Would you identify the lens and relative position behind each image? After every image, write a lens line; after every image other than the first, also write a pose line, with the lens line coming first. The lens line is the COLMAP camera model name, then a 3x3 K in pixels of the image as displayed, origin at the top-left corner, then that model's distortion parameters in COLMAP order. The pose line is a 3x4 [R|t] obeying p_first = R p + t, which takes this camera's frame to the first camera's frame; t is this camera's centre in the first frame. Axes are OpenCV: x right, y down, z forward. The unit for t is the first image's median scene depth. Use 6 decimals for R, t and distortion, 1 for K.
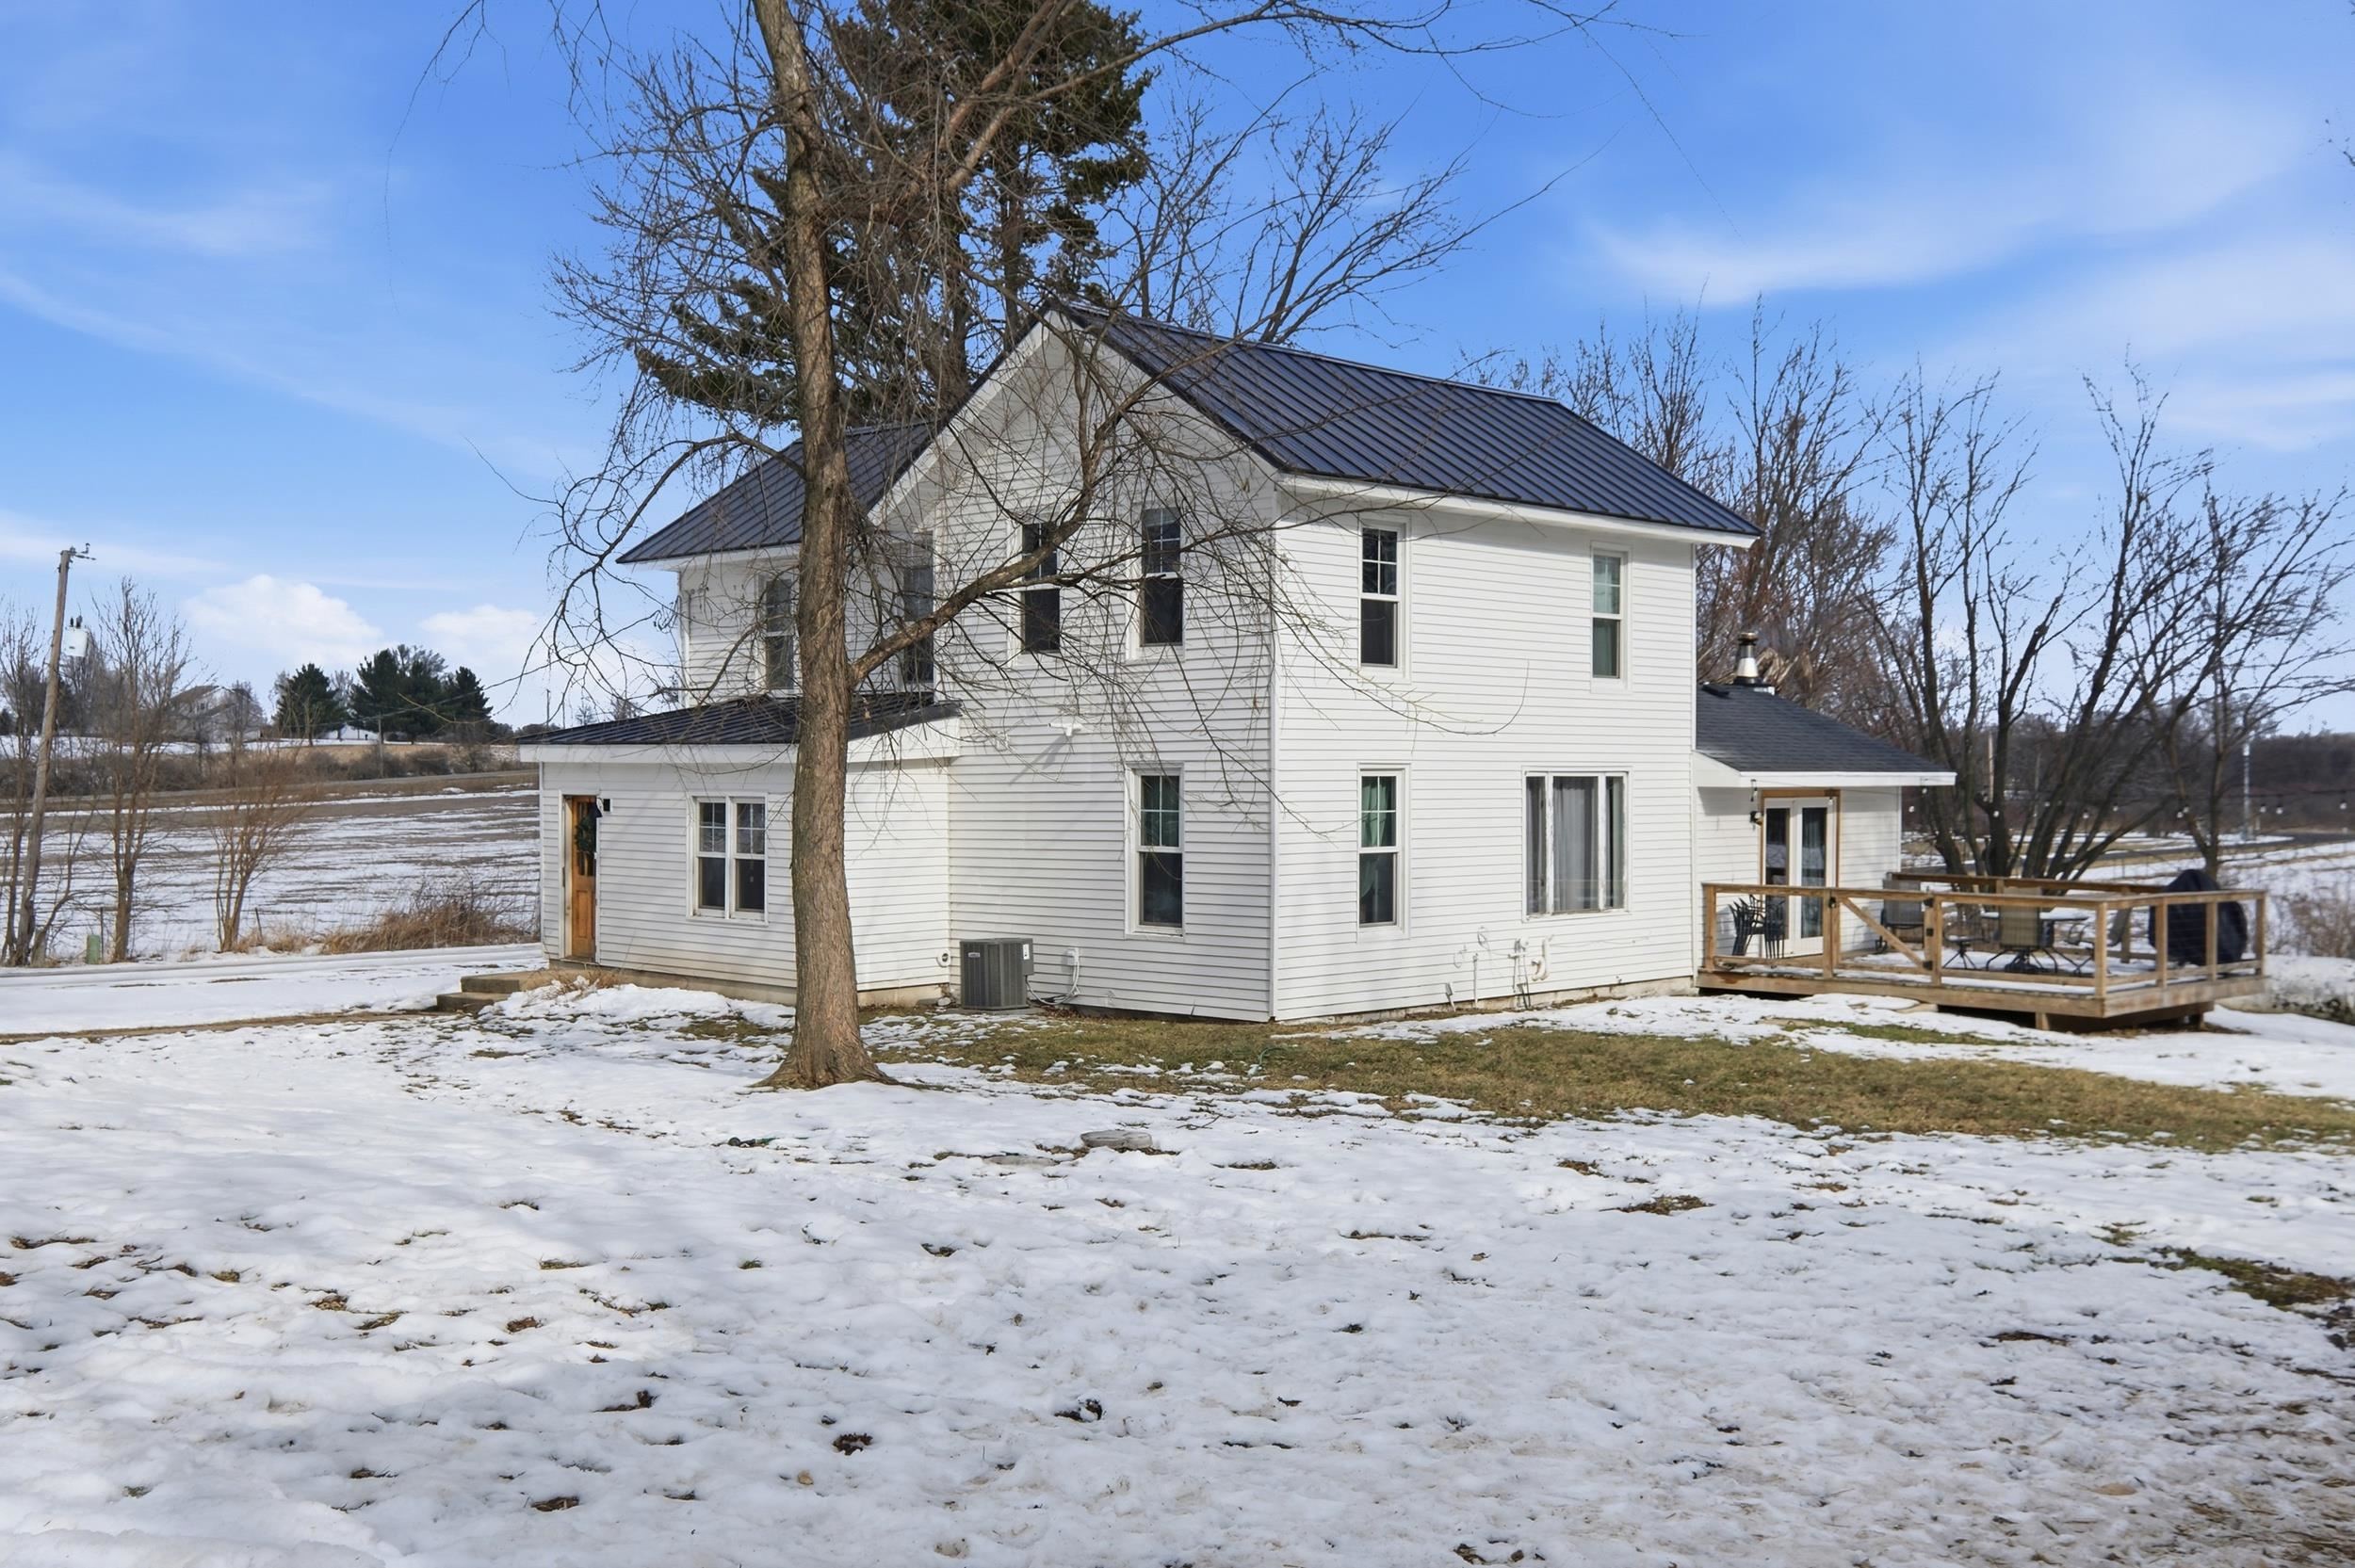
lens RADIAL K [[2349.6, 0, 1177.5], [0, 2349.6, 784.0], [0, 0, 1]] dist [0.012379, 0.001648]
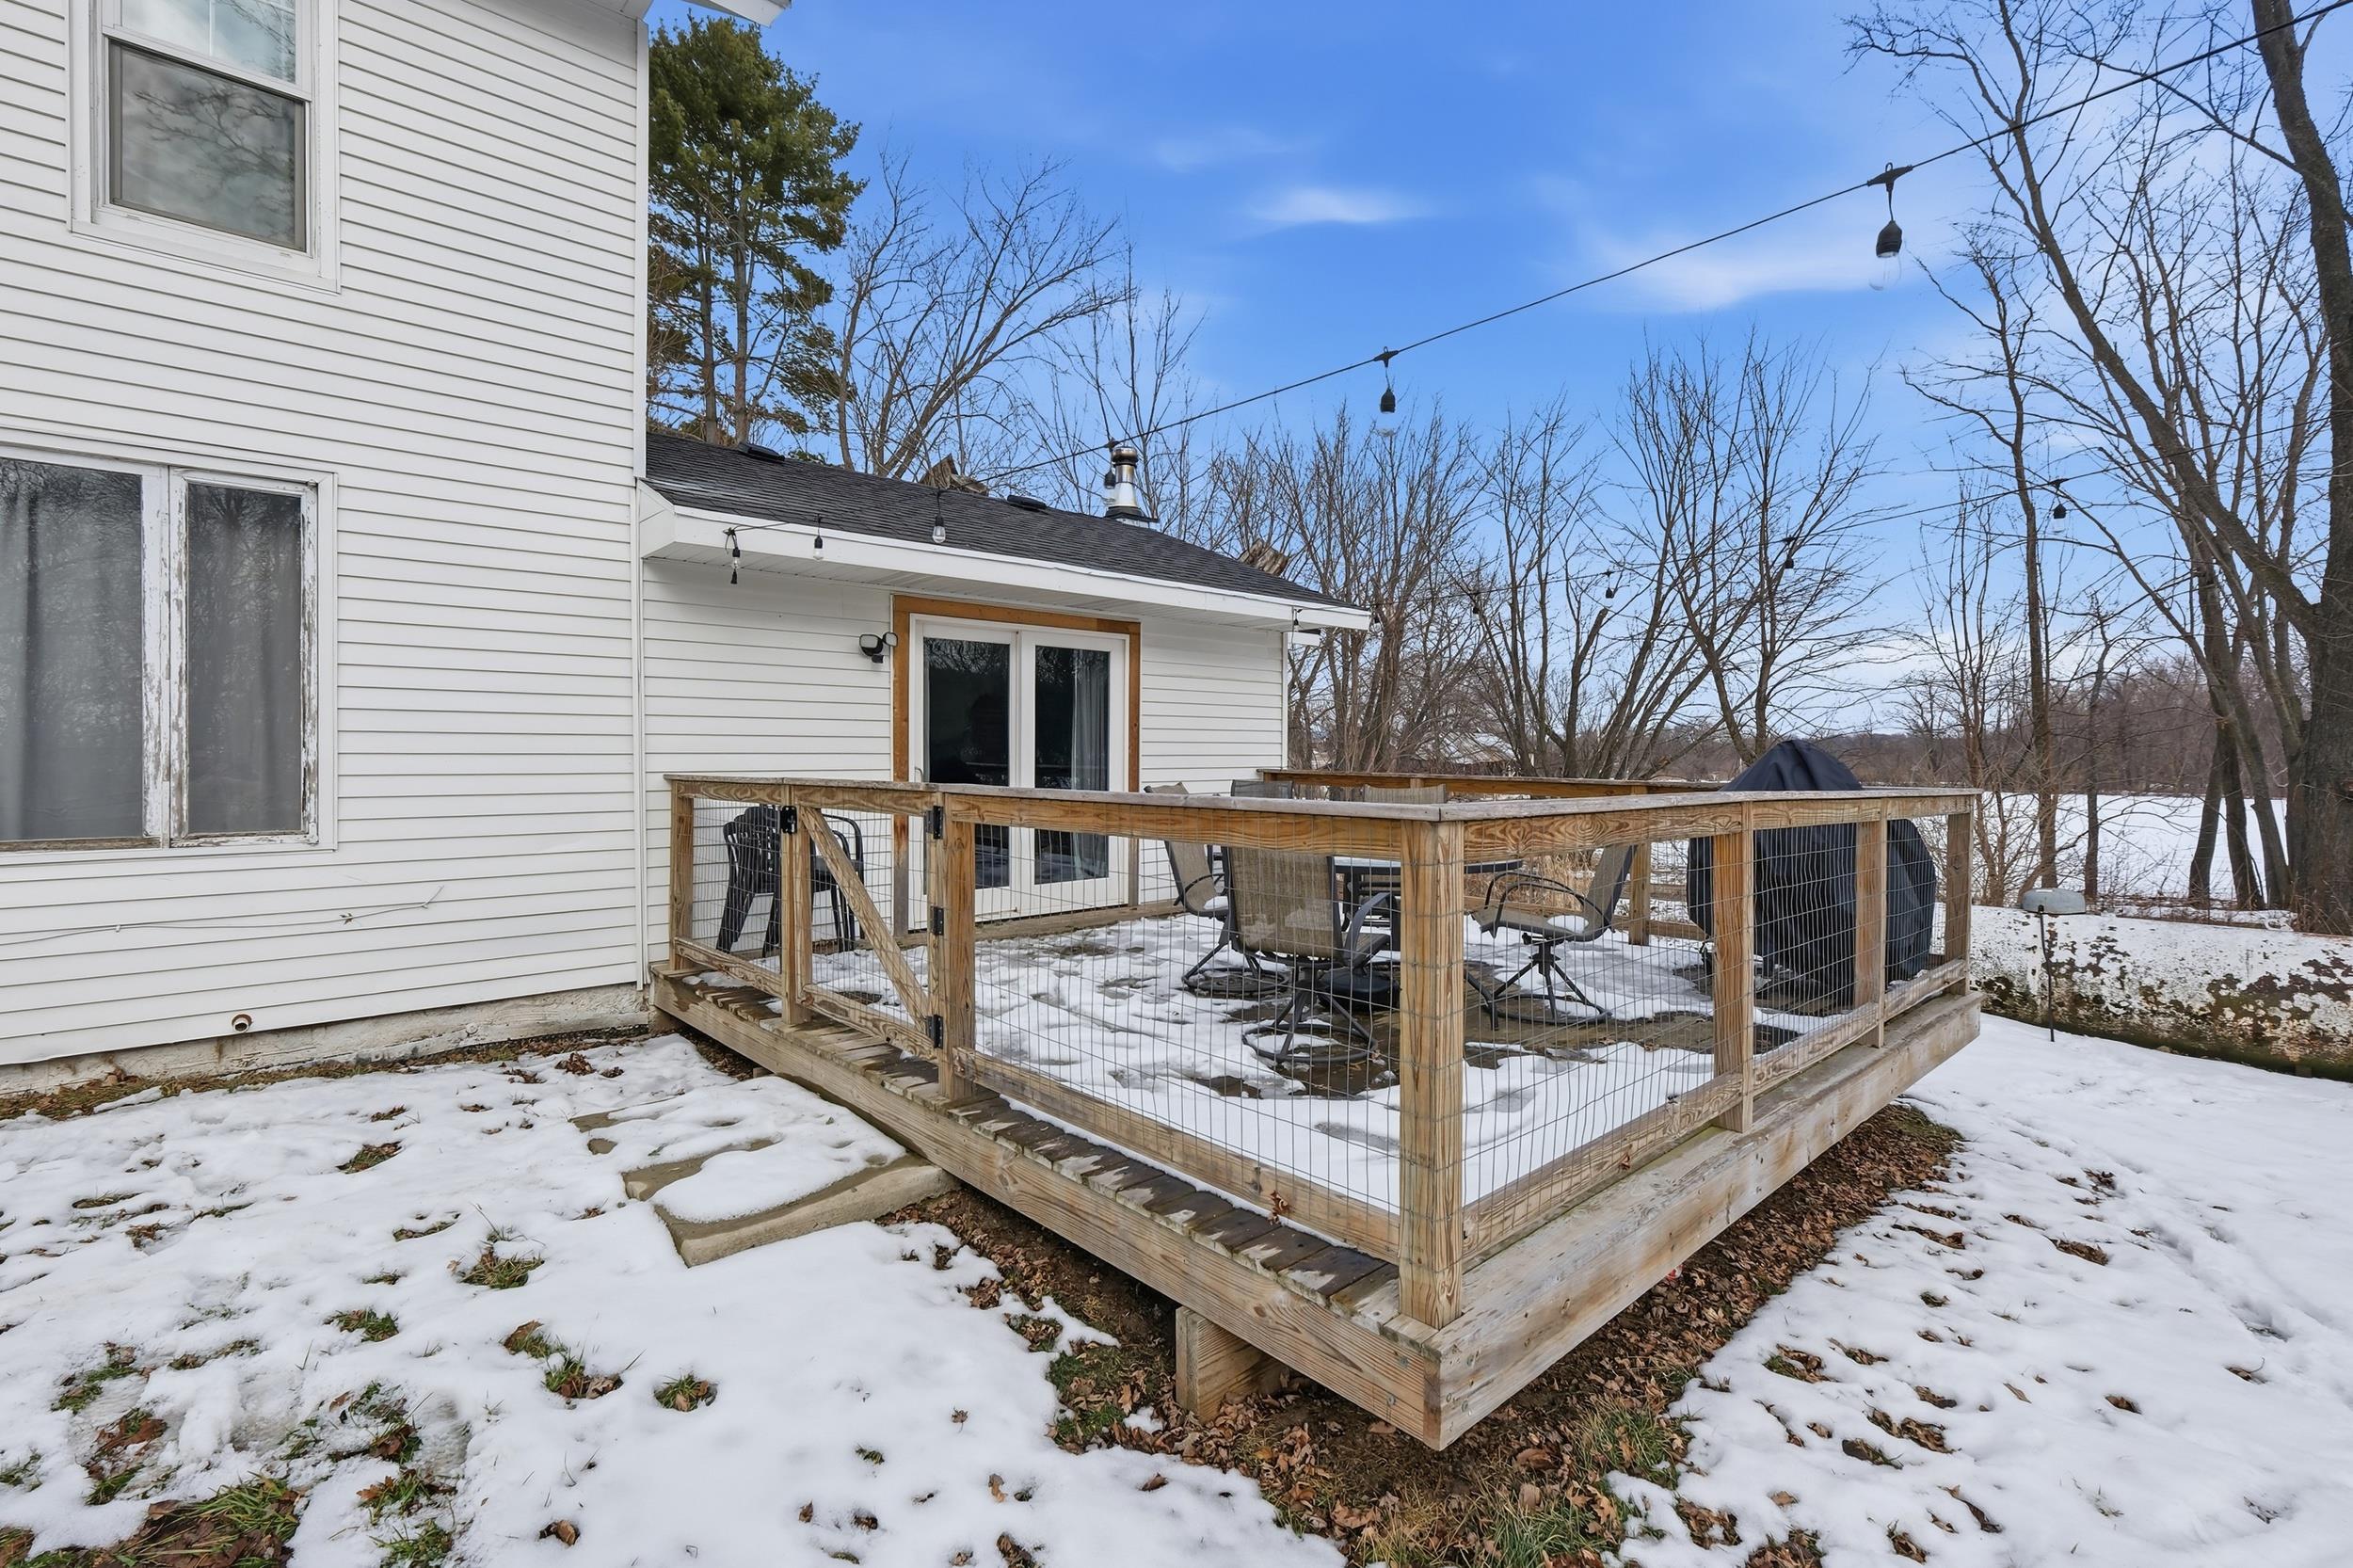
lens RADIAL K [[1052.2, 0, 1171.8], [0, 1052.2, 769.6], [0, 0, 1]] dist [0.001760, 0.000126]
pose [[0.998059, -0.000736, -0.062272, 0.321466], [0.001077, 0.999985, 0.005447, 0.038953], [0.062267, -0.005503, 0.998044, 0.781659]]
